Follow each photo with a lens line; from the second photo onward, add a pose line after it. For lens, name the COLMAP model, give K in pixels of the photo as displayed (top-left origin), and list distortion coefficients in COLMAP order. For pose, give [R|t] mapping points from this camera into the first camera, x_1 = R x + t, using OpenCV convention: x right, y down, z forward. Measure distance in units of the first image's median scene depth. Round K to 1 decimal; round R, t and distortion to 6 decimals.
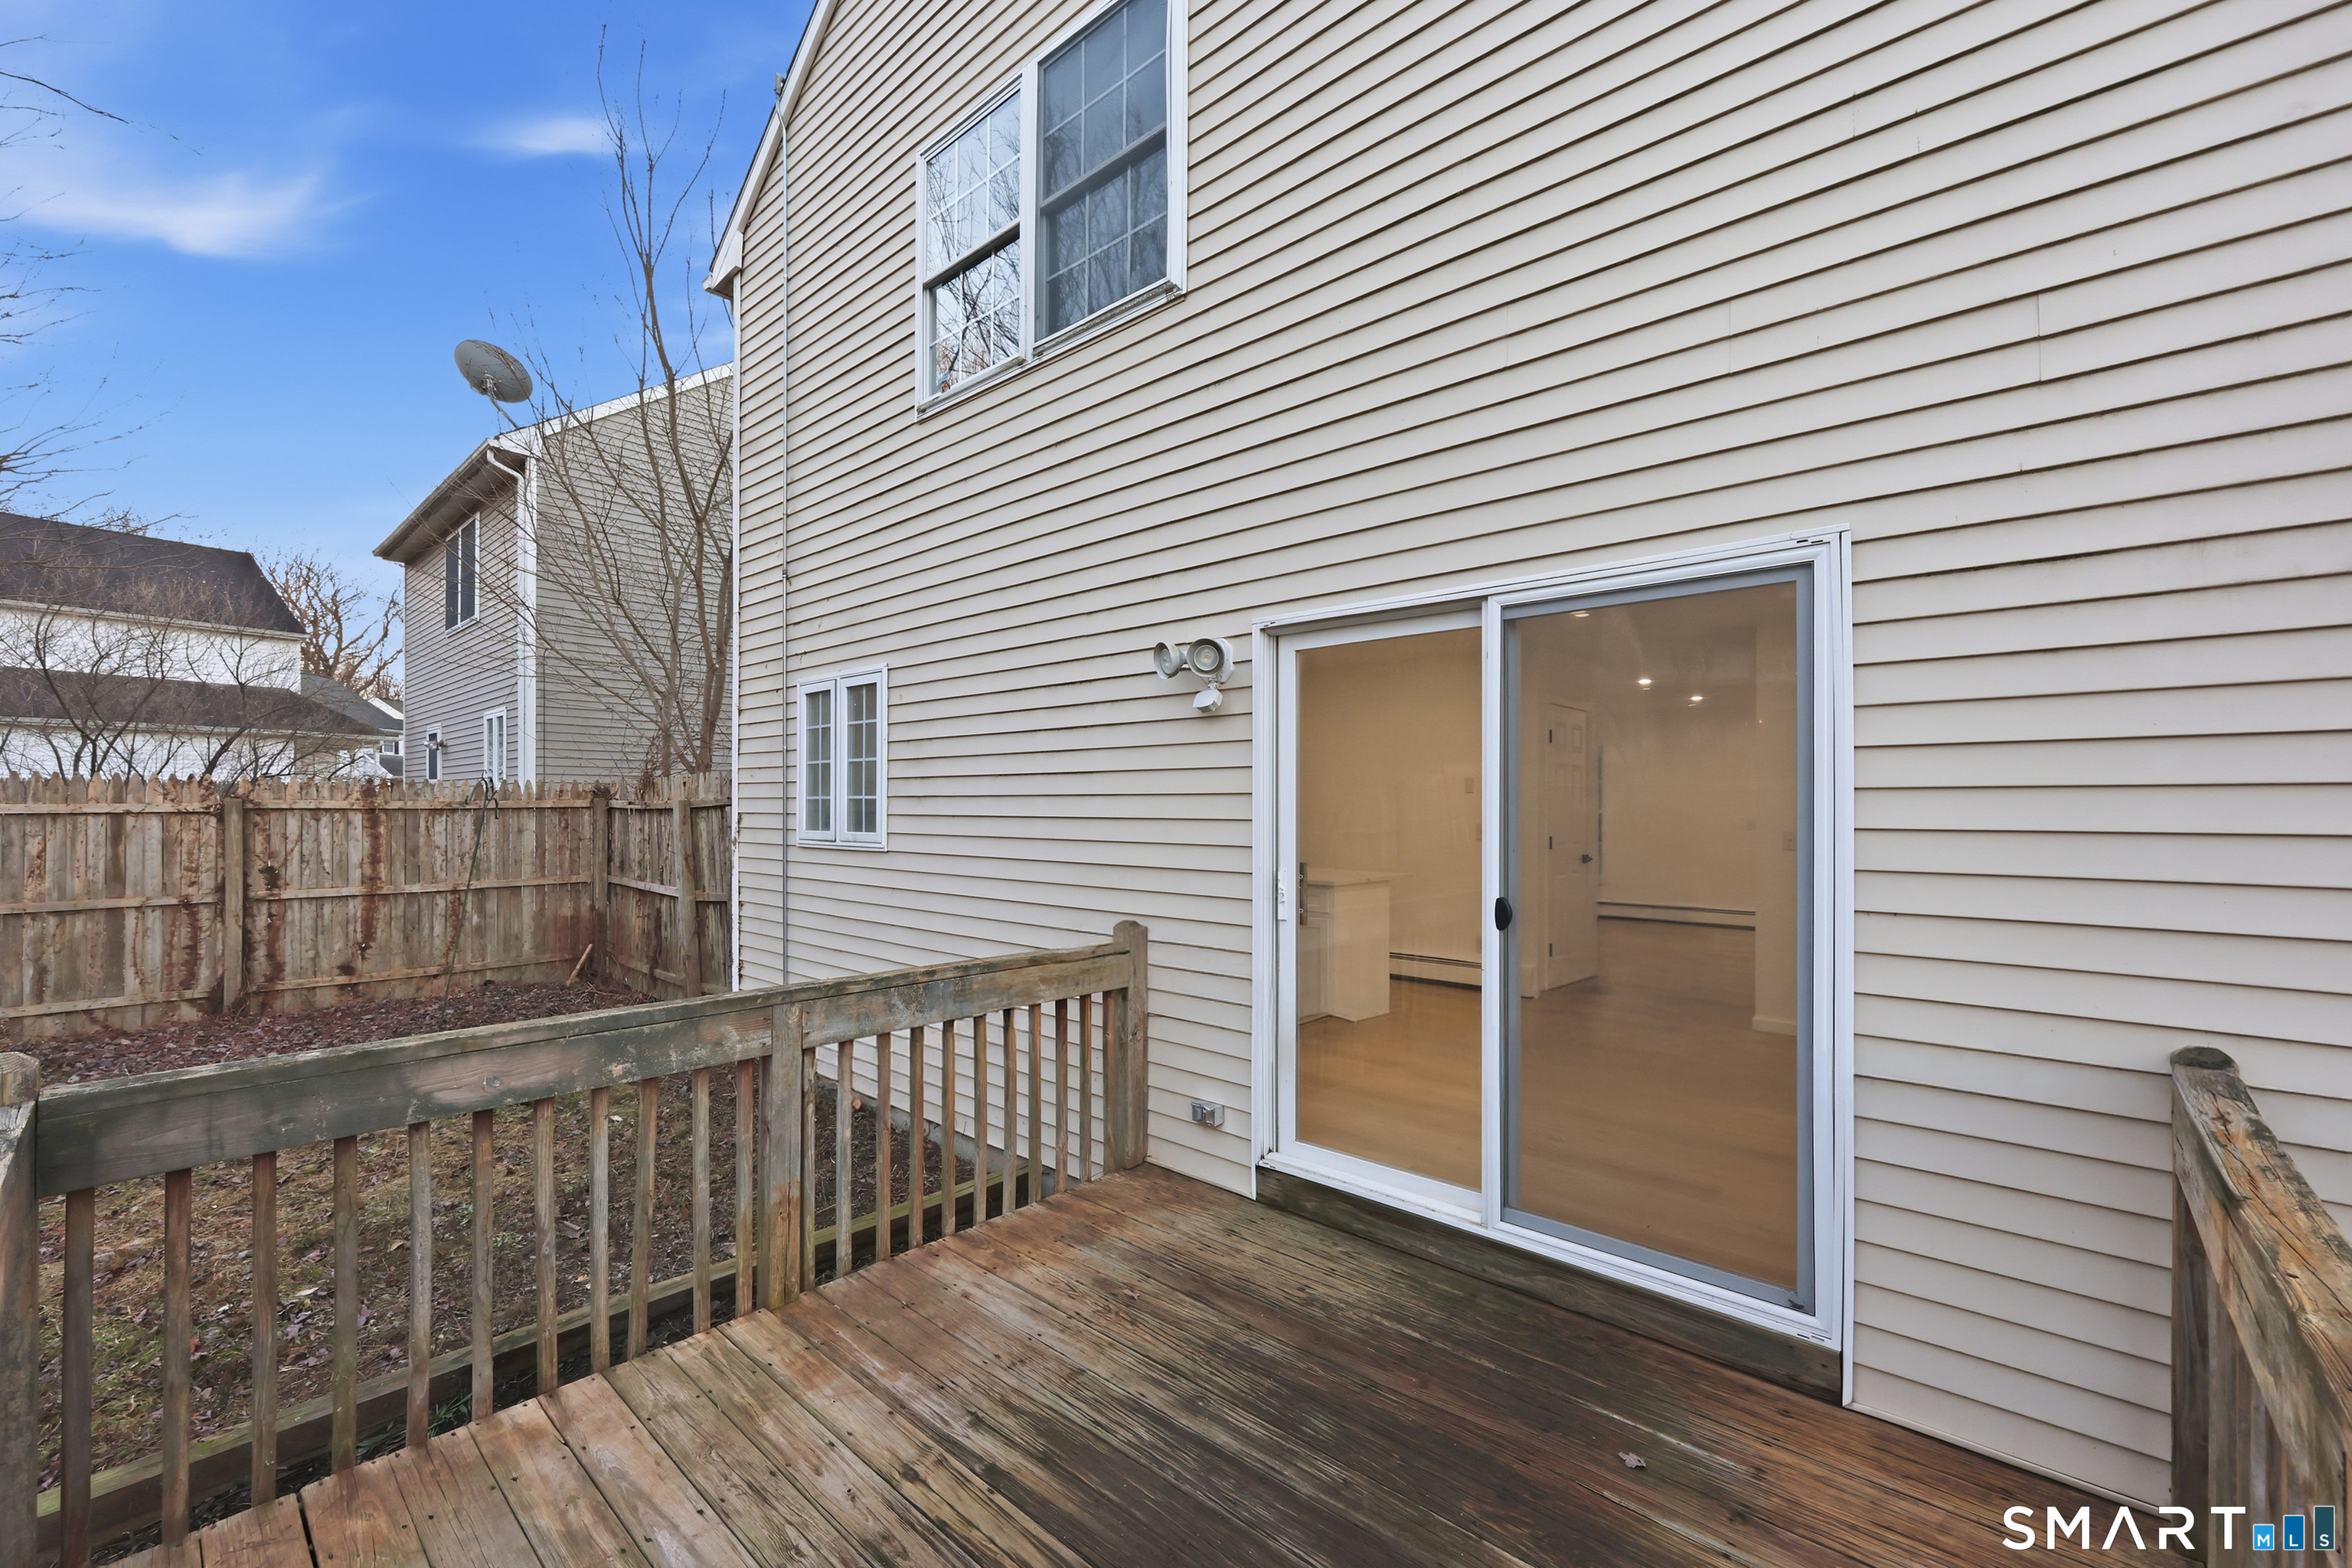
lens RADIAL K [[962.1, 0, 1175.9], [0, 962.1, 799.8], [0, 0, 1]] dist [0.001914, -0.000538]
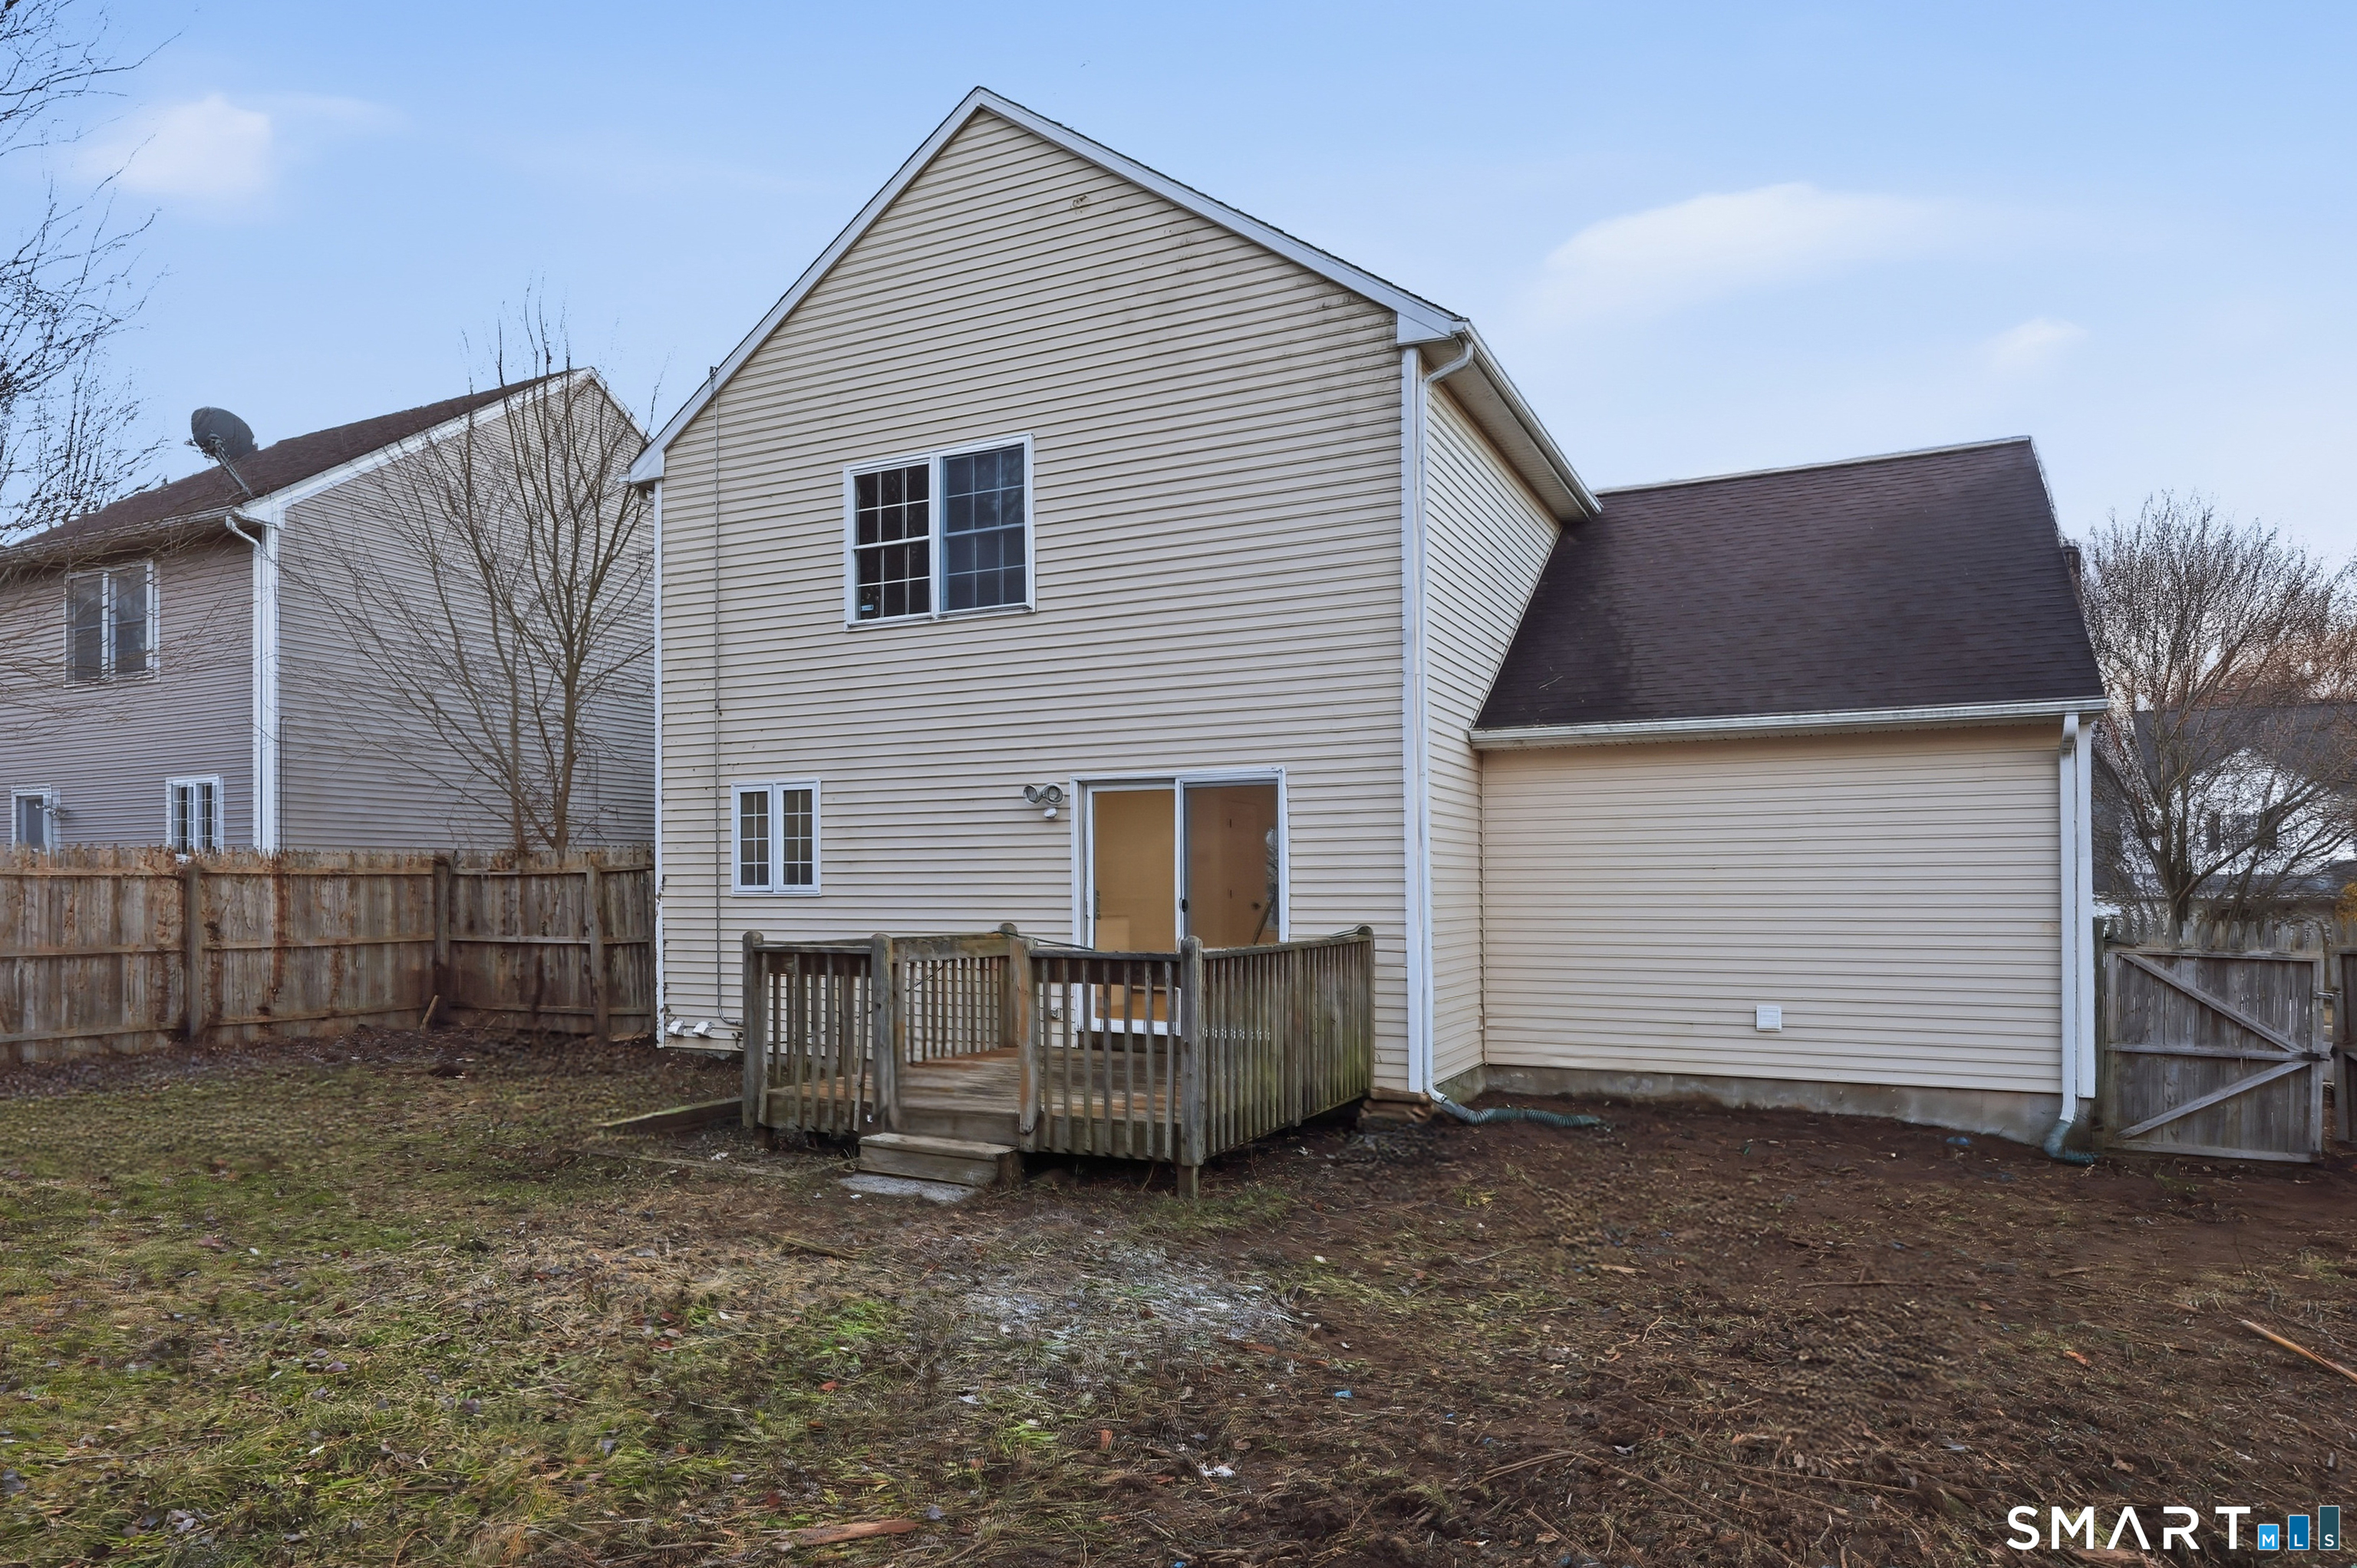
lens RADIAL K [[1396.7, 0, 1131.7], [0, 1396.7, 851.7], [0, 0, 1]] dist [-0.002840, 0.000184]
pose [[0.968292, 0.003872, 0.249793, -0.288314], [0.001844, 0.999742, -0.022643, 0.025039], [-0.249816, 0.022386, 0.968035, -1.031336]]
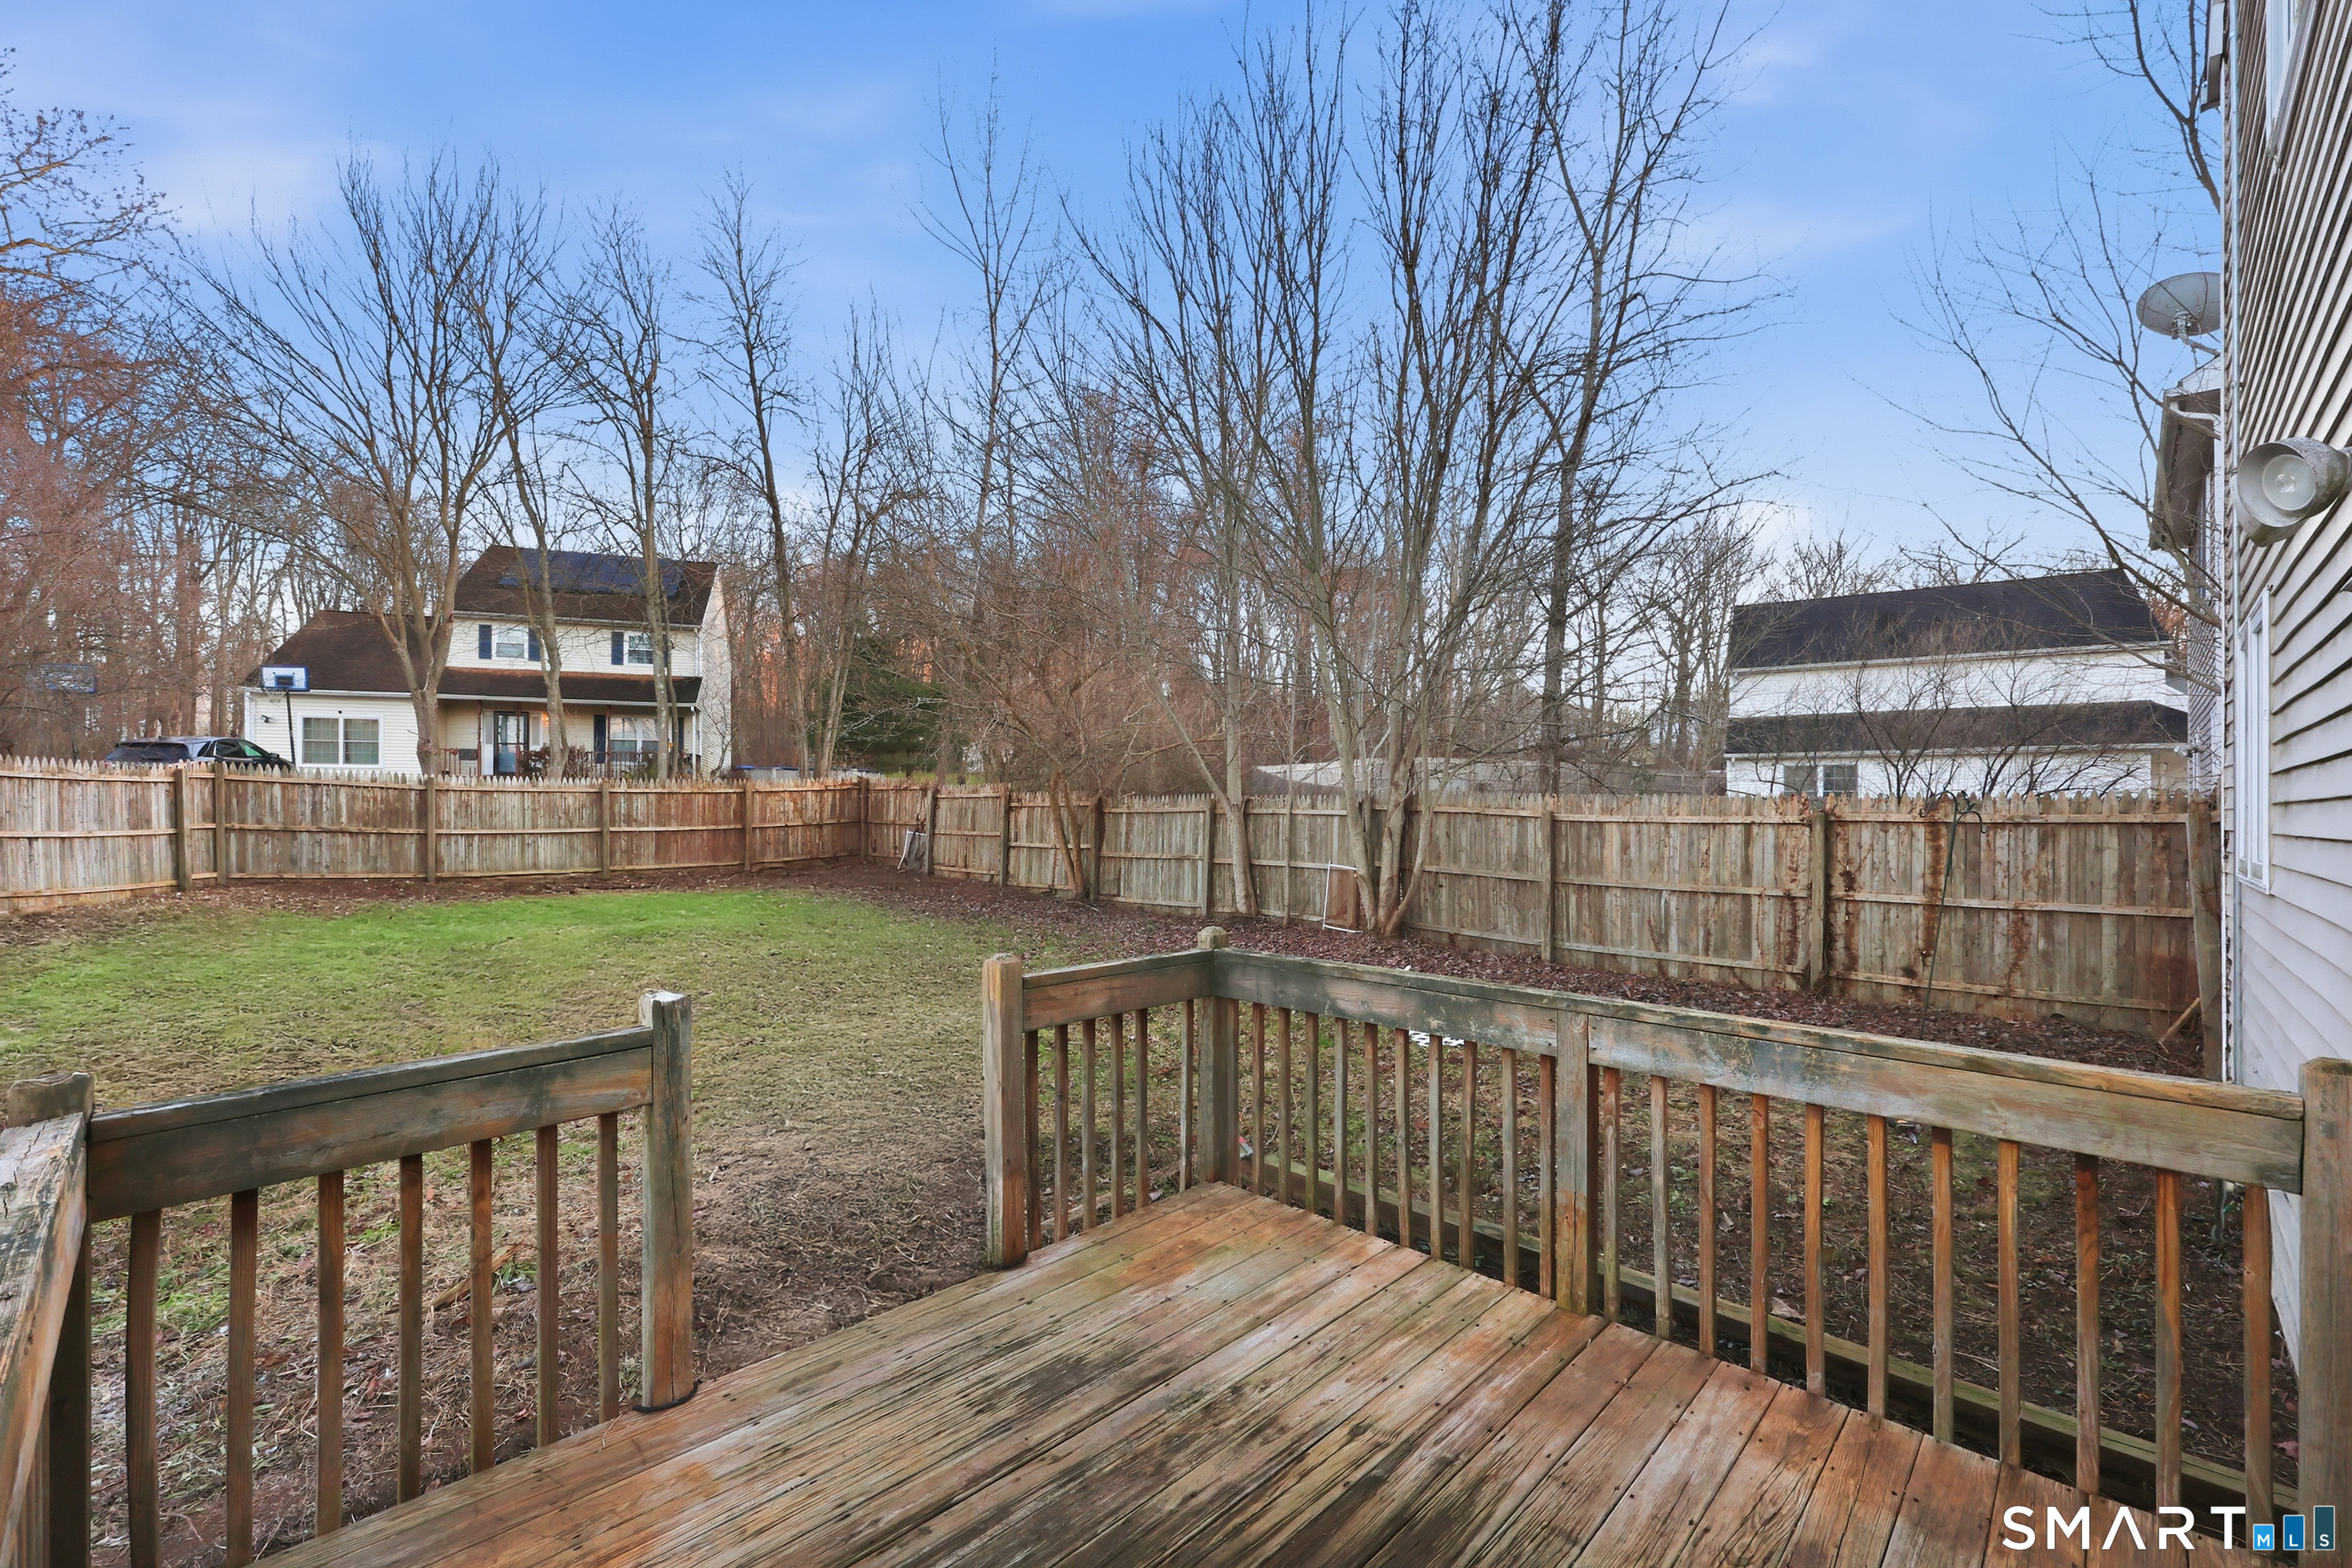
lens RADIAL K [[962.1, 0, 1190.0], [0, 962.1, 801.5], [0, 0, 1]] dist [0.001914, -0.000538]
pose [[-0.019035, -0.013200, -0.999732, 0.246704], [-0.001060, 0.999913, -0.013182, 0.002099], [0.999818, 0.000808, -0.019047, 0.249561]]
